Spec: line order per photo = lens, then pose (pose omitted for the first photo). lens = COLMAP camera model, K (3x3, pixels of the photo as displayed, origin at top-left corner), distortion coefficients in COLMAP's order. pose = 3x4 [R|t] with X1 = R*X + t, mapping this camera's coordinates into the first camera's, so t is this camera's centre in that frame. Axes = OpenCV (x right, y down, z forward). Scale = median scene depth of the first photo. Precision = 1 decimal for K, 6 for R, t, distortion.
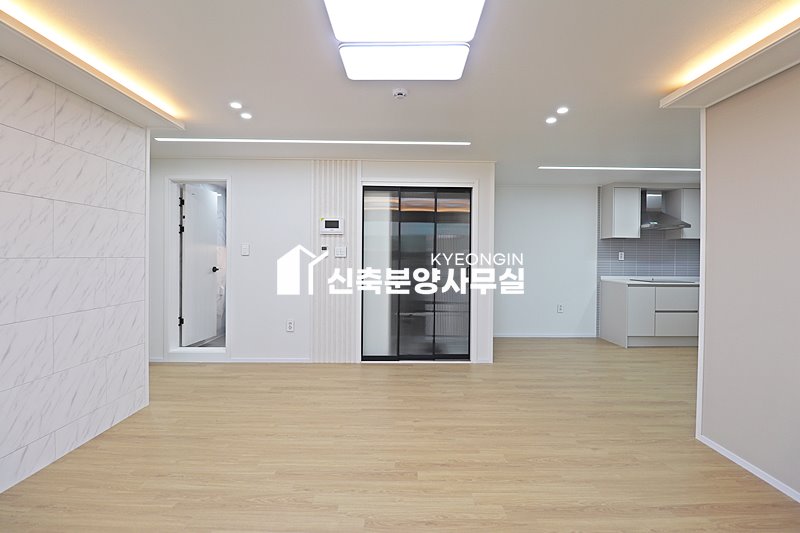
lens RADIAL K [[369.1, 0, 400.3], [0, 369.1, 261.4], [0, 0, 1]] dist [-0.000706, -0.011576]
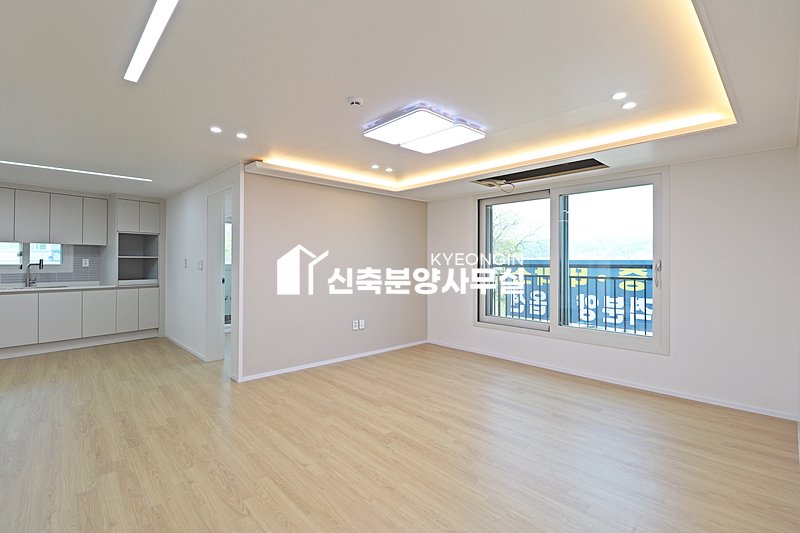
lens RADIAL K [[369.1, 0, 402.4], [0, 369.1, 261.8], [0, 0, 1]] dist [-0.000706, -0.011576]
pose [[-0.686620, -0.008004, 0.726972, -0.551906], [0.000729, 0.999931, 0.011698, -0.029421], [-0.727016, 0.008562, -0.686567, 1.090639]]
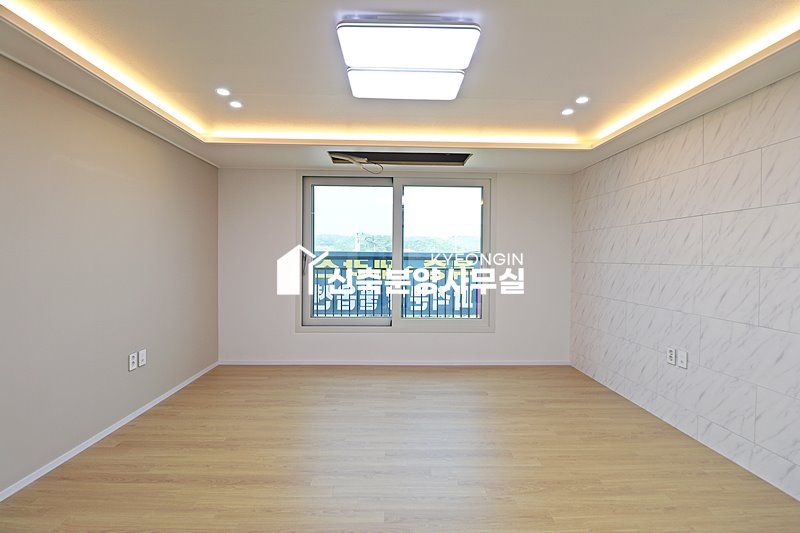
lens RADIAL K [[369.1, 0, 400.8], [0, 369.1, 263.6], [0, 0, 1]] dist [-0.000706, -0.011576]
pose [[-0.999410, -0.015863, -0.030450, 0.025598], [-0.016775, 0.999411, 0.029938, -0.017751], [0.029957, 0.030431, -0.999088, 1.066904]]
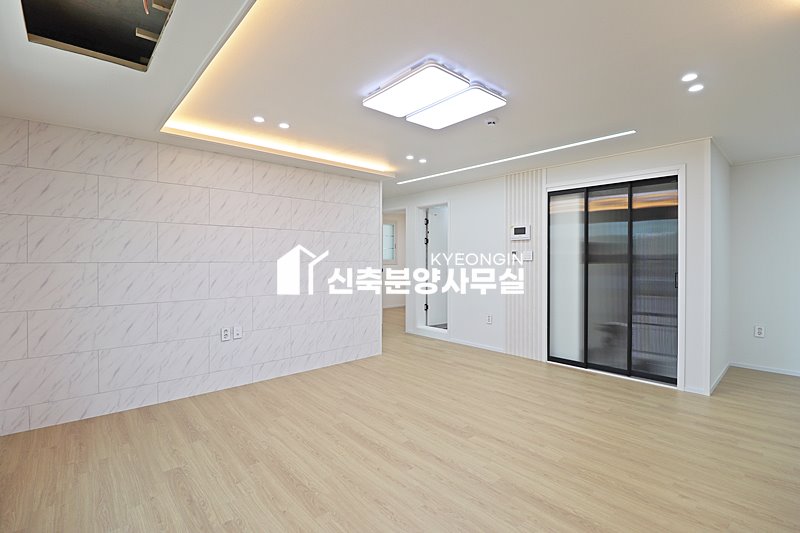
lens RADIAL K [[369.1, 0, 398.8], [0, 369.1, 261.0], [0, 0, 1]] dist [-0.000706, -0.011576]
pose [[0.662609, -0.003382, -0.748958, 0.473138], [-0.005087, 0.999946, -0.009015, 0.002088], [0.748948, 0.009783, 0.662556, -0.002262]]
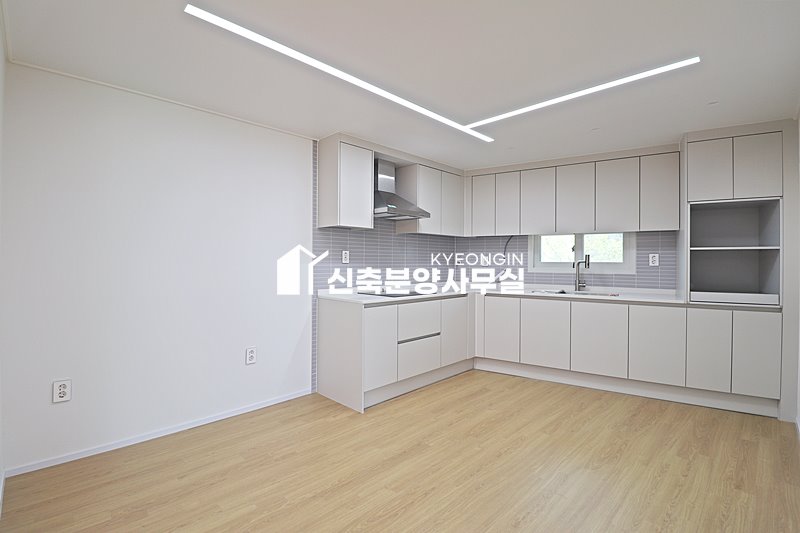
lens RADIAL K [[369.1, 0, 399.0], [0, 369.1, 259.7], [0, 0, 1]] dist [-0.000706, -0.011576]
pose [[0.709969, -0.000452, 0.704233, 0.341595], [0.008500, 0.999932, -0.007928, -0.005233], [-0.704182, 0.011615, 0.709924, 0.763650]]
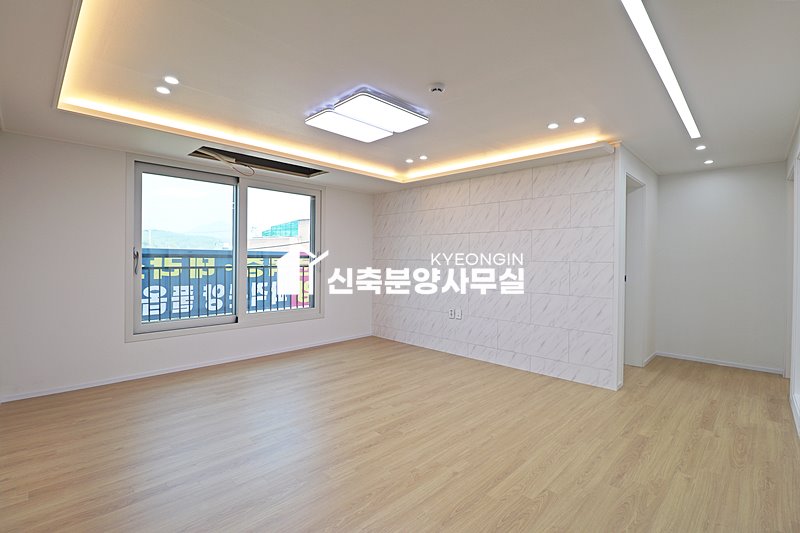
lens RADIAL K [[369.1, 0, 400.7], [0, 369.1, 263.4], [0, 0, 1]] dist [-0.000706, -0.011576]
pose [[-0.700711, -0.005304, -0.713426, 0.516079], [-0.024600, 0.999557, 0.016731, -0.008790], [0.713021, 0.029274, -0.700531, 1.114840]]
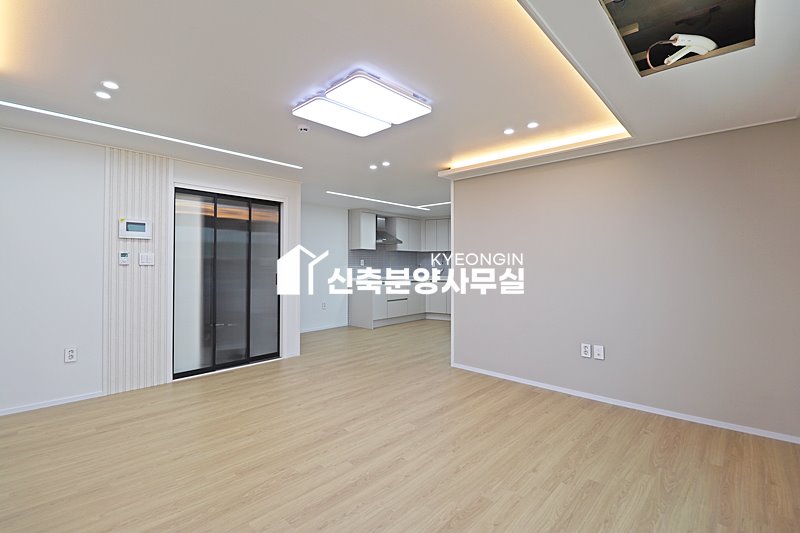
lens RADIAL K [[369.1, 0, 397.9], [0, 369.1, 259.3], [0, 0, 1]] dist [-0.000706, -0.011576]
pose [[0.687200, 0.002746, 0.726463, -0.457717], [0.013879, 0.999761, -0.016907, -0.002579], [-0.726336, 0.021701, 0.686997, -0.030161]]
